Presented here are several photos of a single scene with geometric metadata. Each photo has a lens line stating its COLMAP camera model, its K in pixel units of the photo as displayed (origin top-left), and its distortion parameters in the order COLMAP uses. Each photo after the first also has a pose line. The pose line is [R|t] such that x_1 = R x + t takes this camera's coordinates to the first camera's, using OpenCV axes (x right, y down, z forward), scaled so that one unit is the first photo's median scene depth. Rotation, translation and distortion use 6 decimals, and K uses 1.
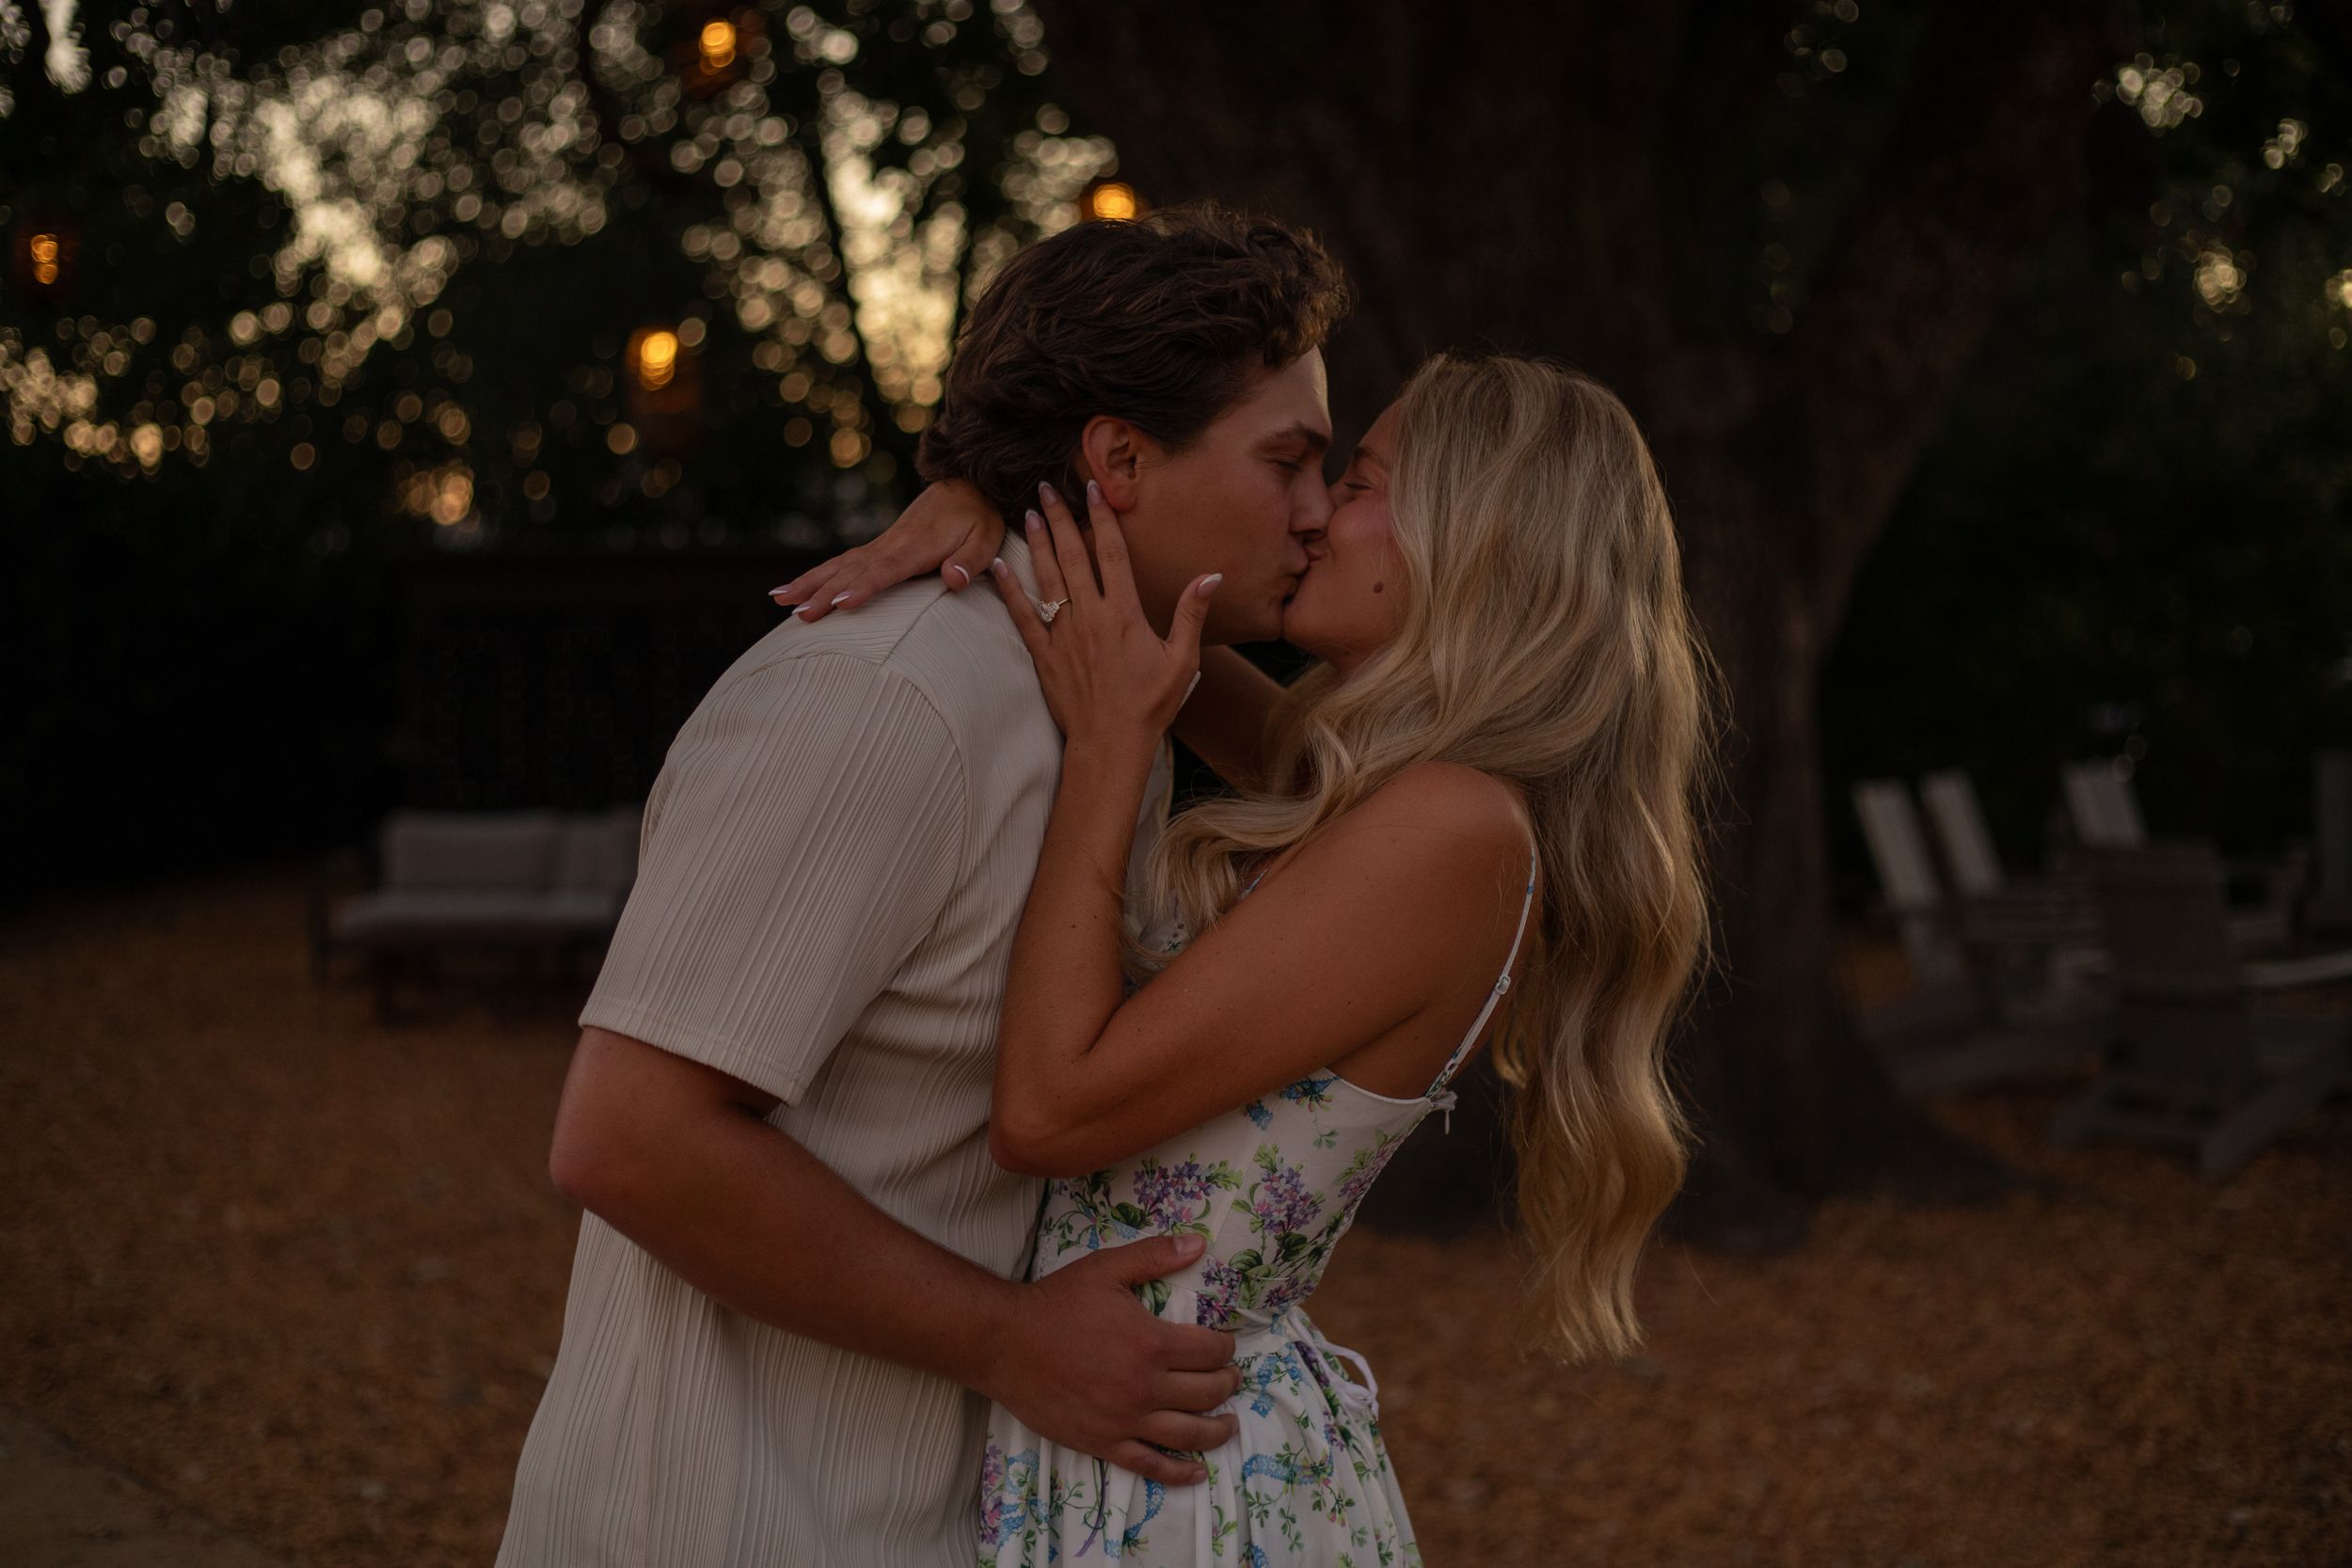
lens RADIAL K [[3233.6, 0, 1169.2], [0, 3233.6, 772.3], [0, 0, 1]] dist [-0.154417, 0.000000]
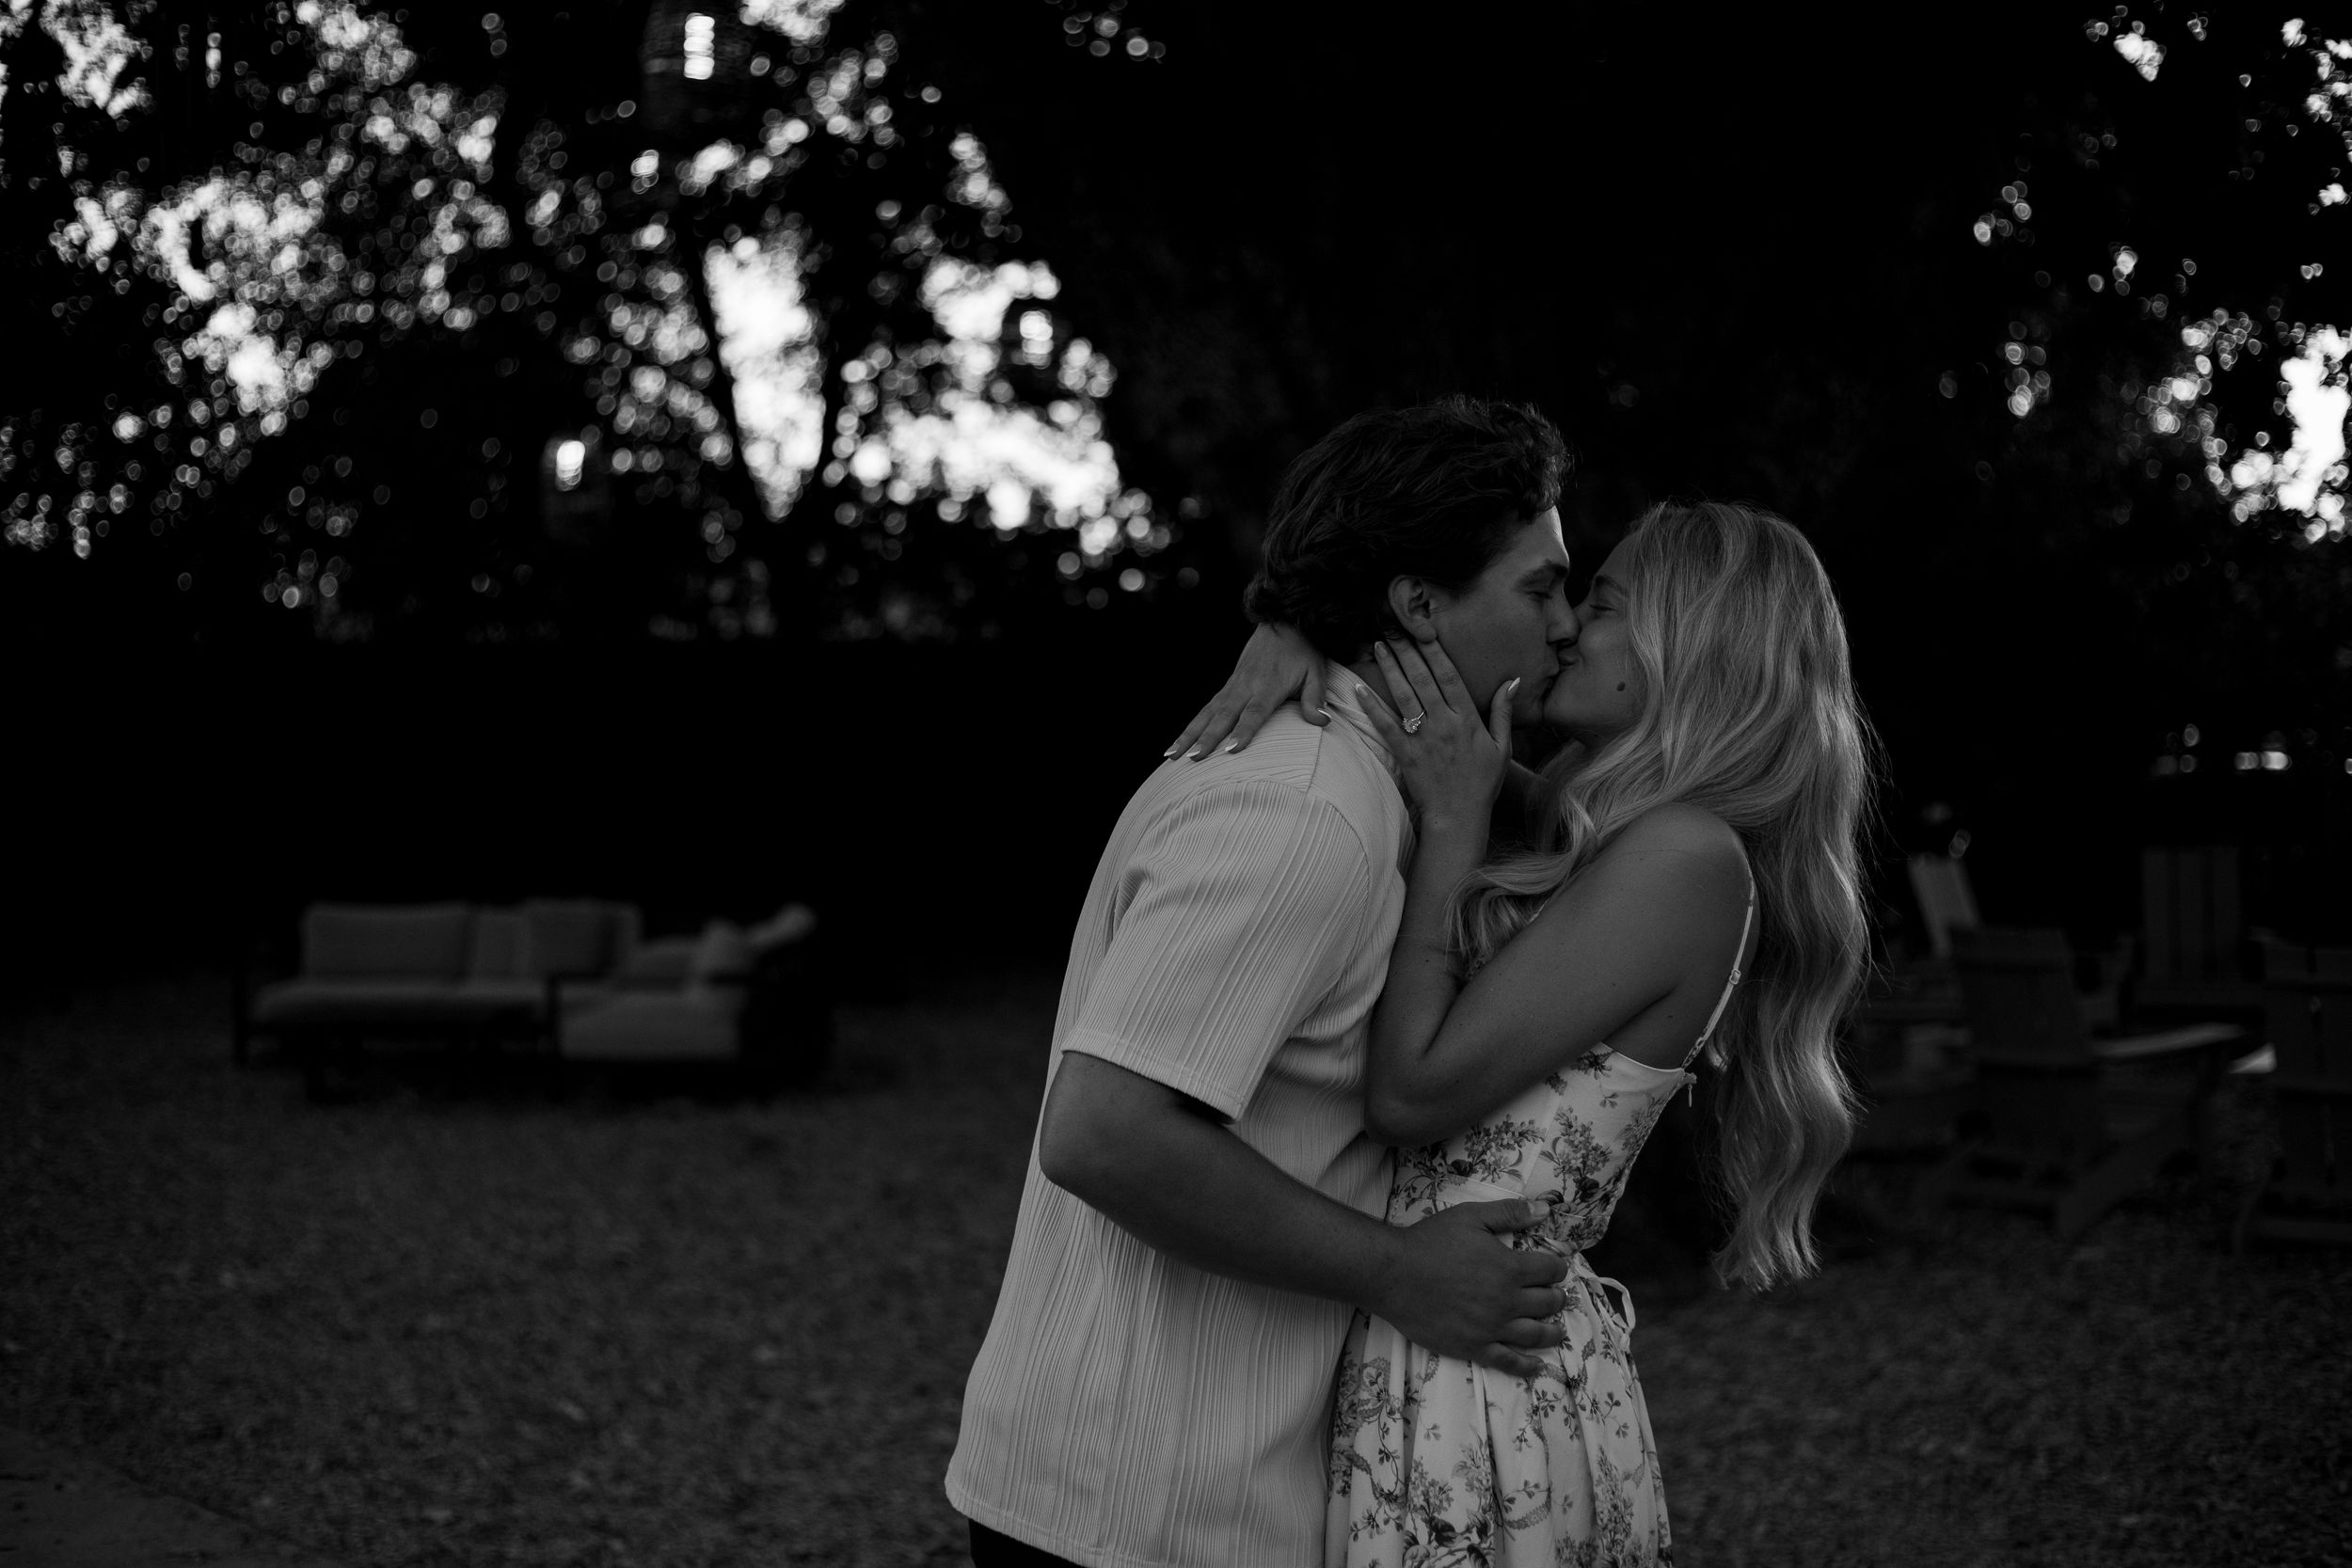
lens RADIAL K [[3233.6, 0, 1184.3], [0, 3233.6, 768.9], [0, 0, 1]] dist [-0.154417, 0.000000]
pose [[0.997580, 0.003864, 0.069426, -0.071153], [-0.001635, 0.999482, -0.032127, 0.006593], [-0.069514, 0.031935, 0.997070, -0.099256]]
